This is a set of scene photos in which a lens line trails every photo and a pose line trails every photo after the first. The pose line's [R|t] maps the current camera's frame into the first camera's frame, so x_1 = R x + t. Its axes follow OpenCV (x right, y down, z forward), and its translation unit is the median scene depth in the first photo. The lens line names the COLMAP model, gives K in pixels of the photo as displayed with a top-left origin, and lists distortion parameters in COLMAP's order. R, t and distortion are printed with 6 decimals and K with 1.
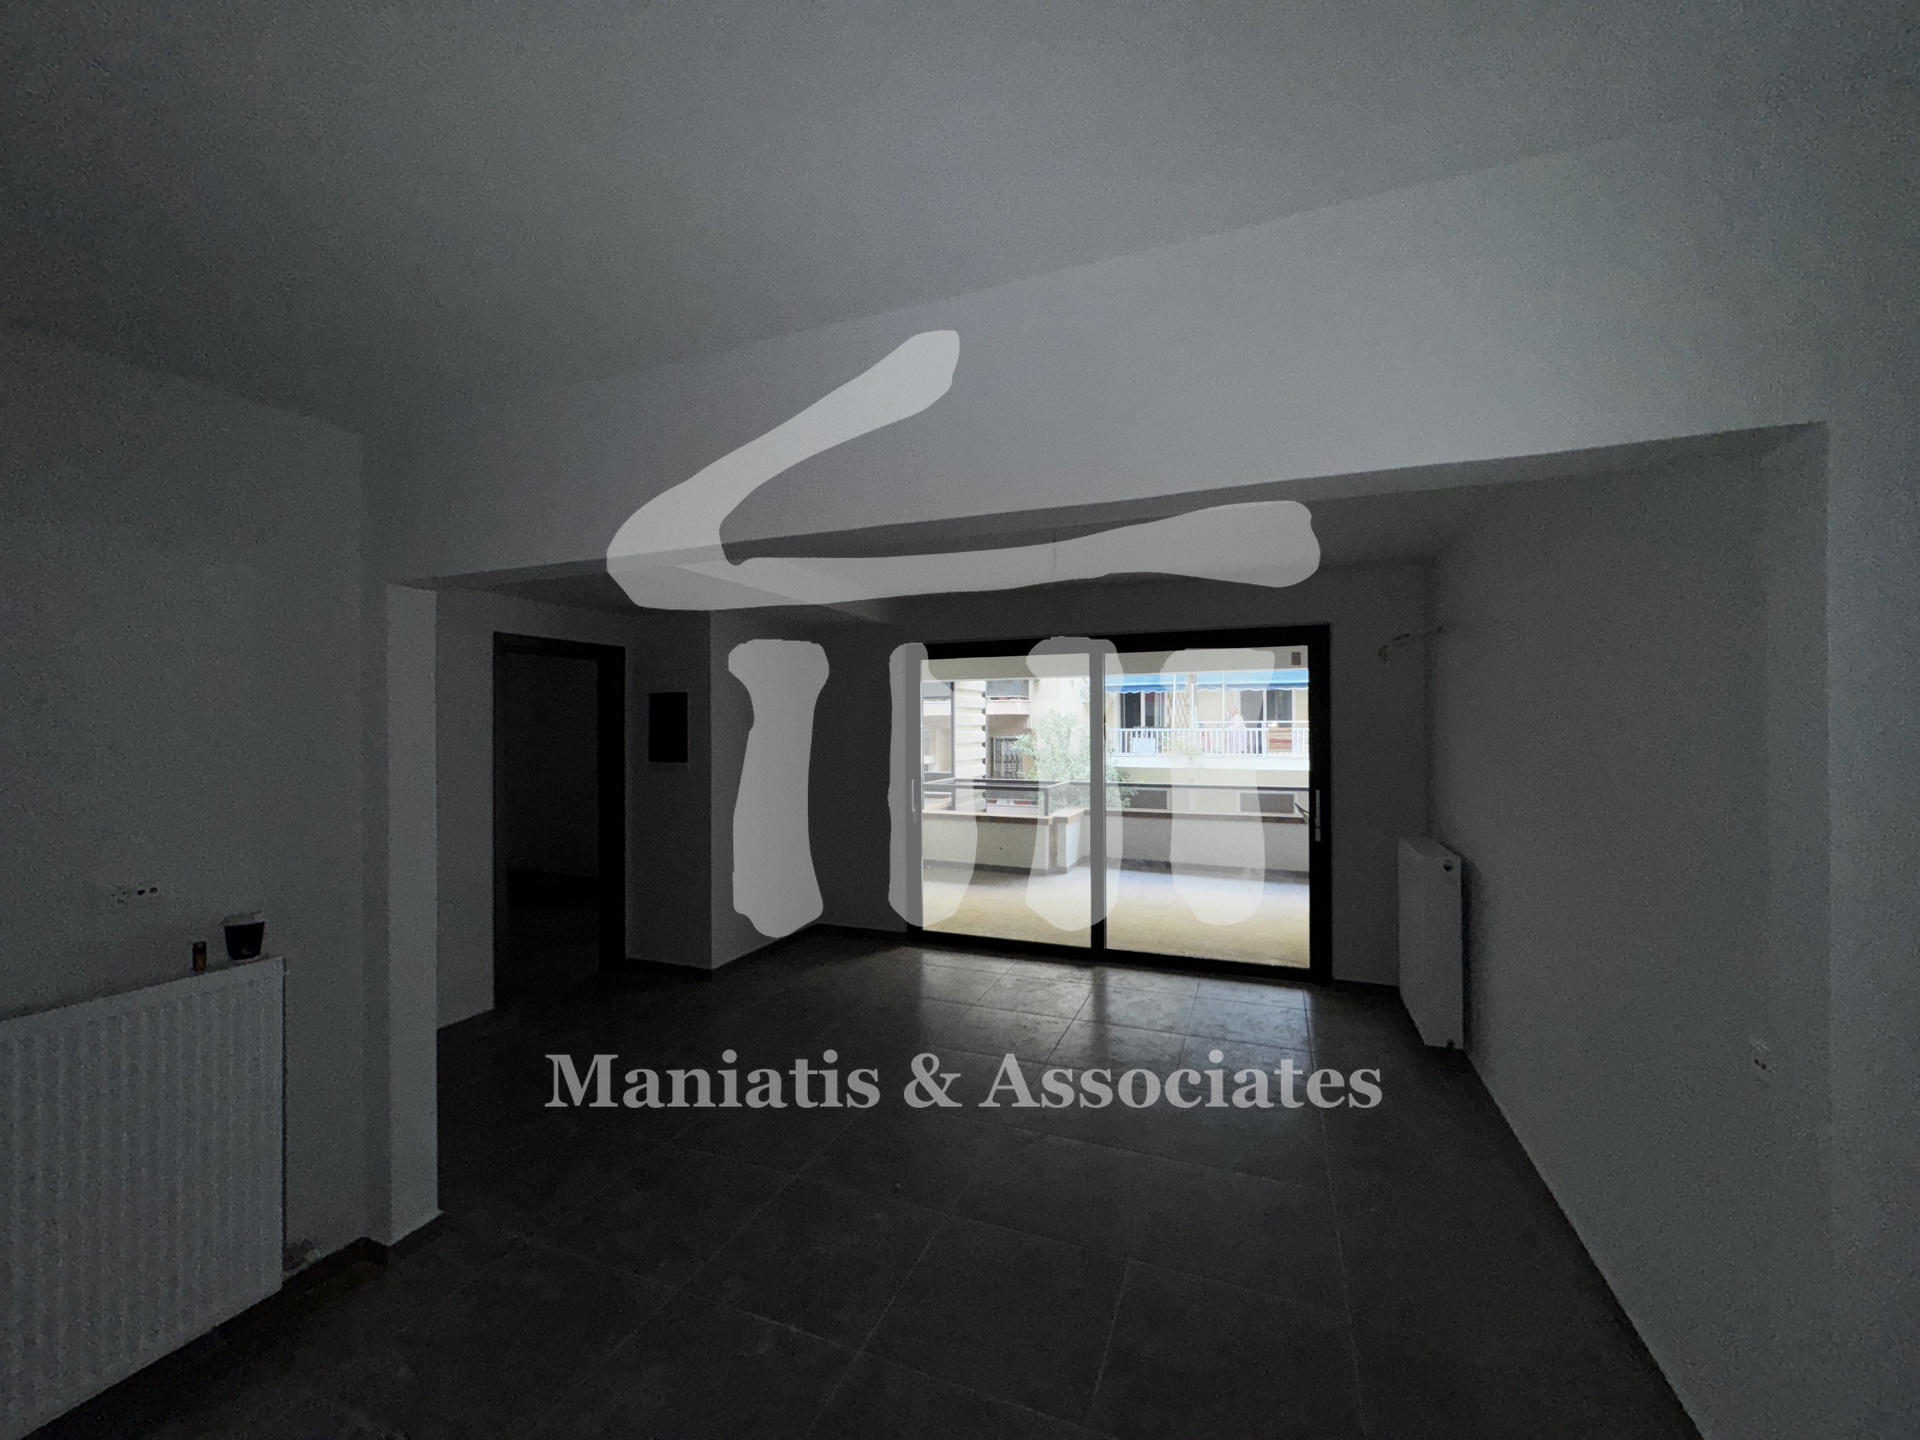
lens RADIAL K [[761.4, 0, 965.6], [0, 761.4, 724.5], [0, 0, 1]] dist [-0.001902, 0.000081]
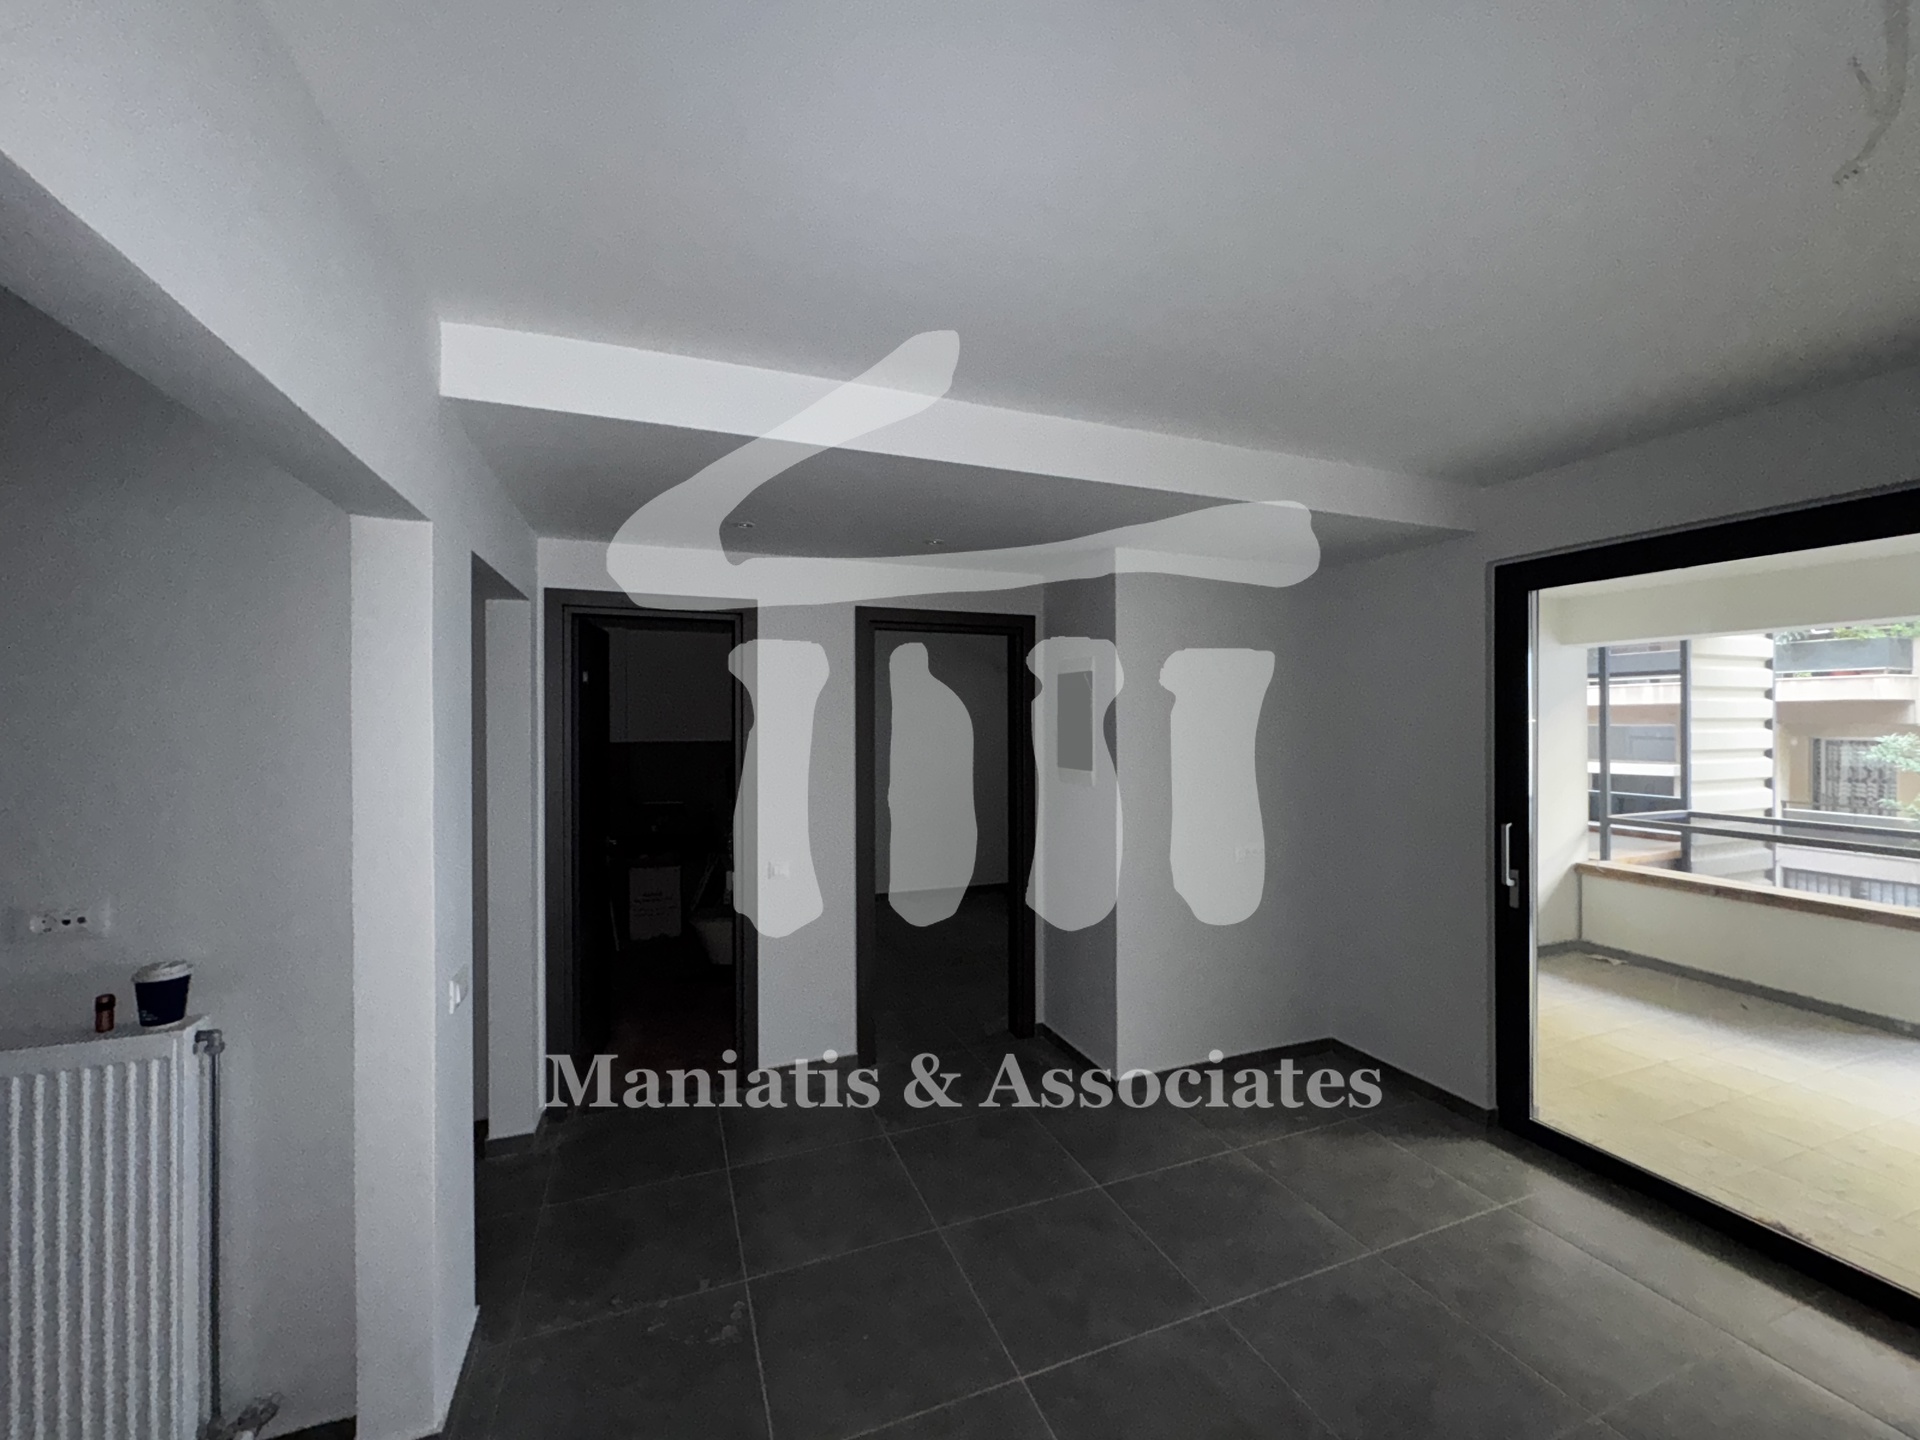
lens RADIAL K [[761.4, 0, 947.3], [0, 761.4, 714.2], [0, 0, 1]] dist [-0.001902, 0.000081]
pose [[0.677924, -0.003644, -0.735123, 0.028100], [0.000212, 0.999989, -0.004761, 0.000285], [0.735132, 0.003072, 0.677917, 0.201877]]
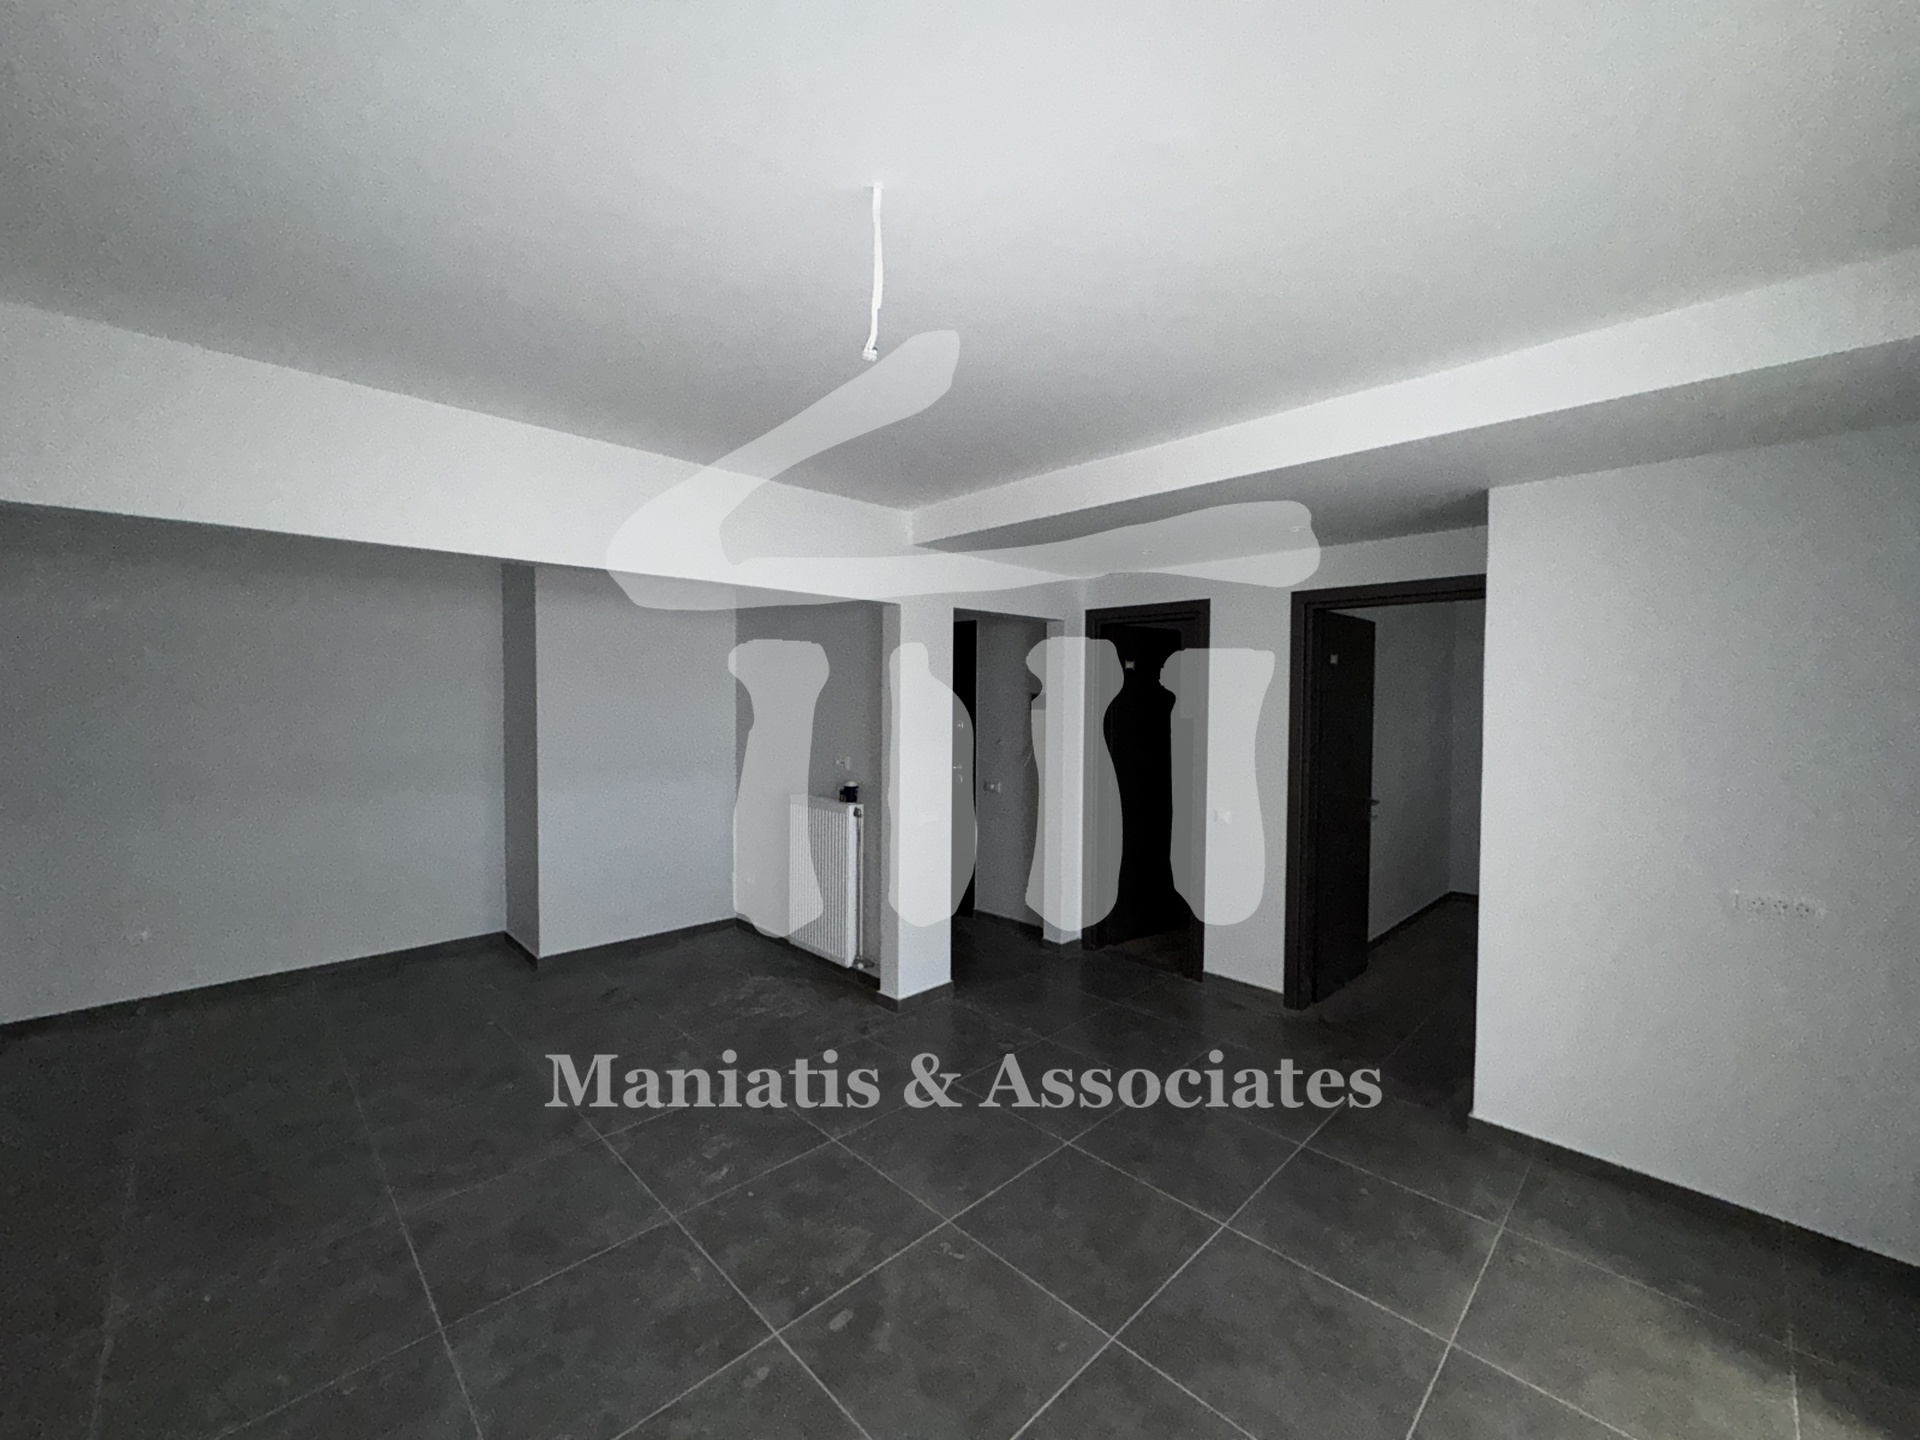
lens RADIAL K [[761.4, 0, 964.4], [0, 761.4, 705.1], [0, 0, 1]] dist [-0.001902, 0.000081]
pose [[-0.411697, 0.009108, -0.911275, 0.157542], [-0.005743, 0.999904, 0.012589, 0.002245], [0.911303, 0.010416, -0.411606, 0.407619]]
